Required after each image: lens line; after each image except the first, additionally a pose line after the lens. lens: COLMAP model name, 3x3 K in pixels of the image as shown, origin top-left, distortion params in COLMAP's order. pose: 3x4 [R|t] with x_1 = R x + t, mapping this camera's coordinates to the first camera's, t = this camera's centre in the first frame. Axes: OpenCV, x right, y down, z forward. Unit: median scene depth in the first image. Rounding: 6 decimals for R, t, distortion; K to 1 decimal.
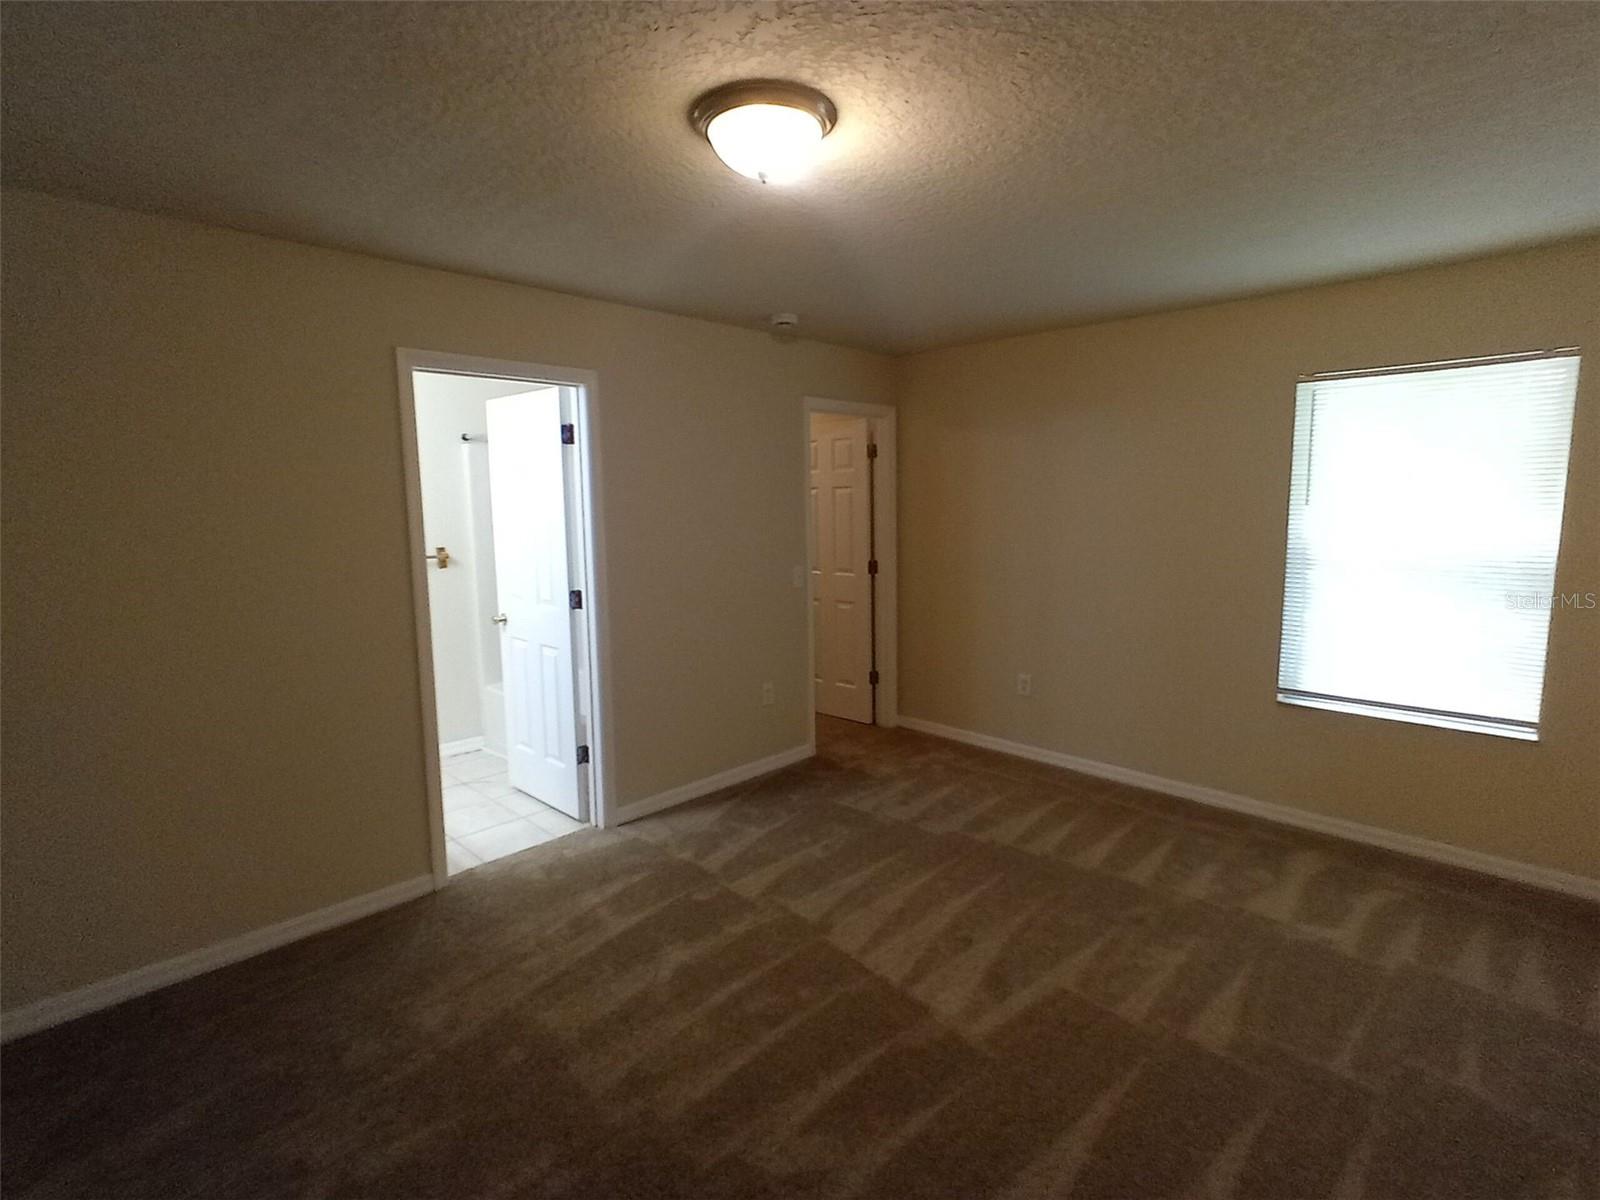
lens RADIAL K [[776.0, 0, 791.8], [0, 776.0, 597.1], [0, 0, 1]] dist [-0.003017, 0.005412]
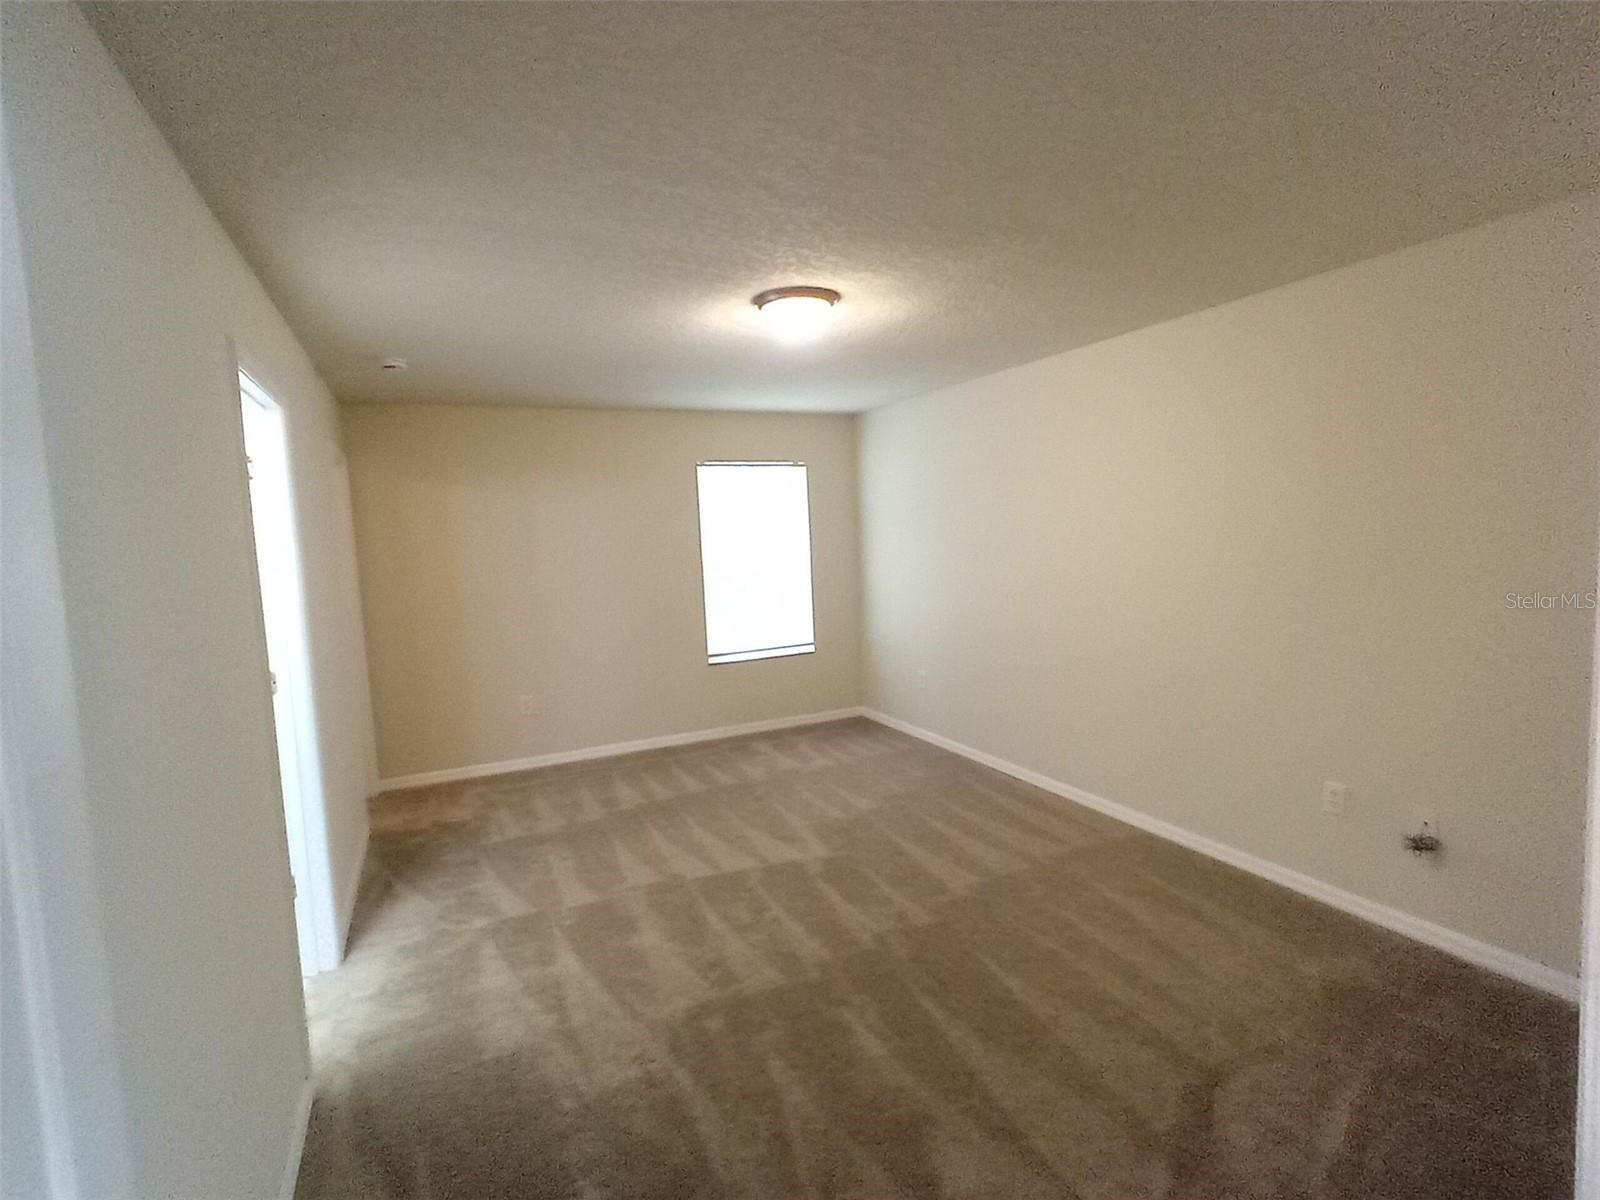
lens RADIAL K [[776.0, 0, 798.1], [0, 776.0, 594.1], [0, 0, 1]] dist [-0.003017, 0.005412]
pose [[0.352375, -0.082939, 0.932176, -0.861785], [0.162940, 0.986289, 0.026160, -0.020573], [-0.921565, 0.142671, 0.361058, 0.256949]]
